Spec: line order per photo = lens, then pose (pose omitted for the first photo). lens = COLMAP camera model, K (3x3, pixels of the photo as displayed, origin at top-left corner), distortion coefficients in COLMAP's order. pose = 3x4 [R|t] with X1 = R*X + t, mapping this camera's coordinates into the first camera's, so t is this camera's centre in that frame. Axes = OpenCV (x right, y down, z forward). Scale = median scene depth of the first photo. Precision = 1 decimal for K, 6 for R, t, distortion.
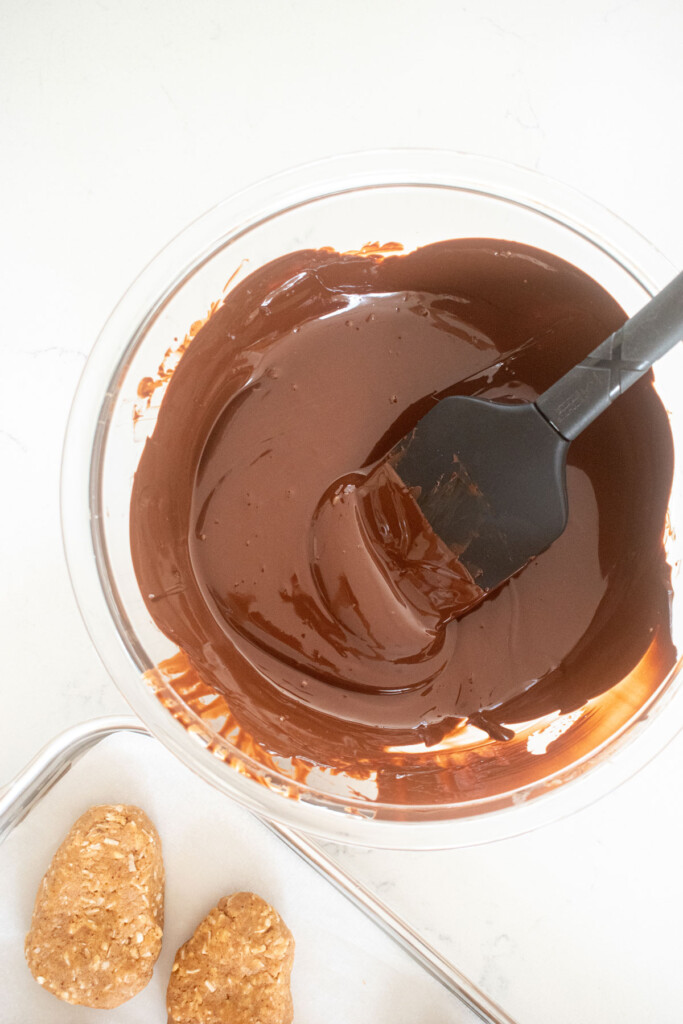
lens RADIAL K [[1319.7, 0, 341.5], [0, 1319.7, 512.0], [0, 0, 1]] dist [0.002041, -0.016013]
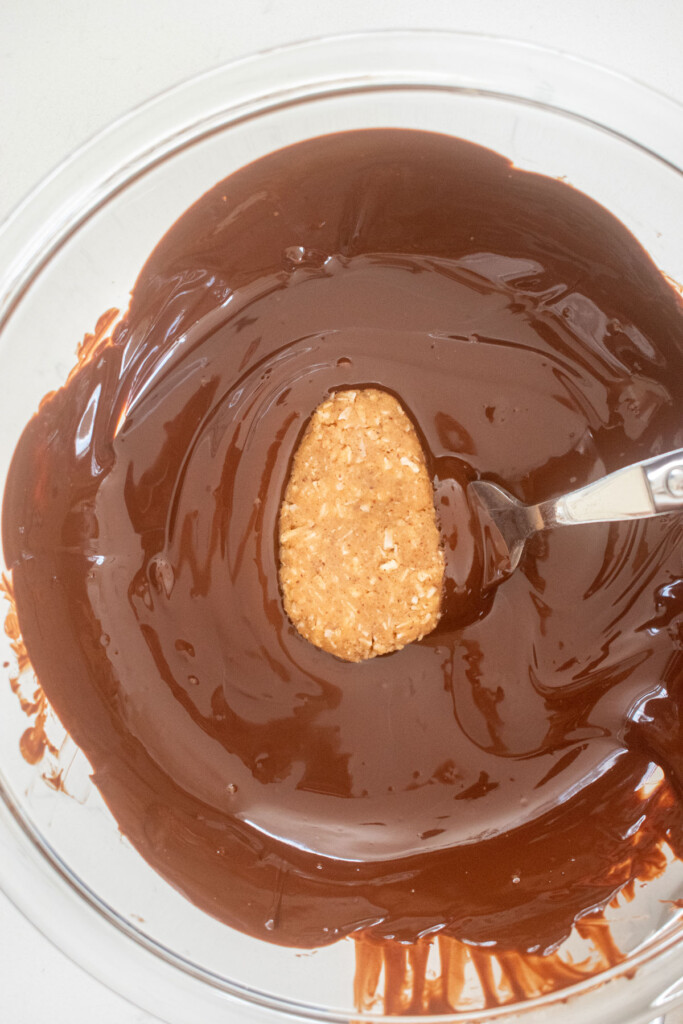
lens RADIAL K [[1319.7, 0, 341.5], [0, 1319.7, 512.0], [0, 0, 1]] dist [0.002041, -0.016013]
pose [[0.655858, -0.752724, -0.057059, 0.085736], [0.753075, 0.647185, 0.118448, -0.131164], [-0.052231, -0.120655, 0.991319, 0.322288]]
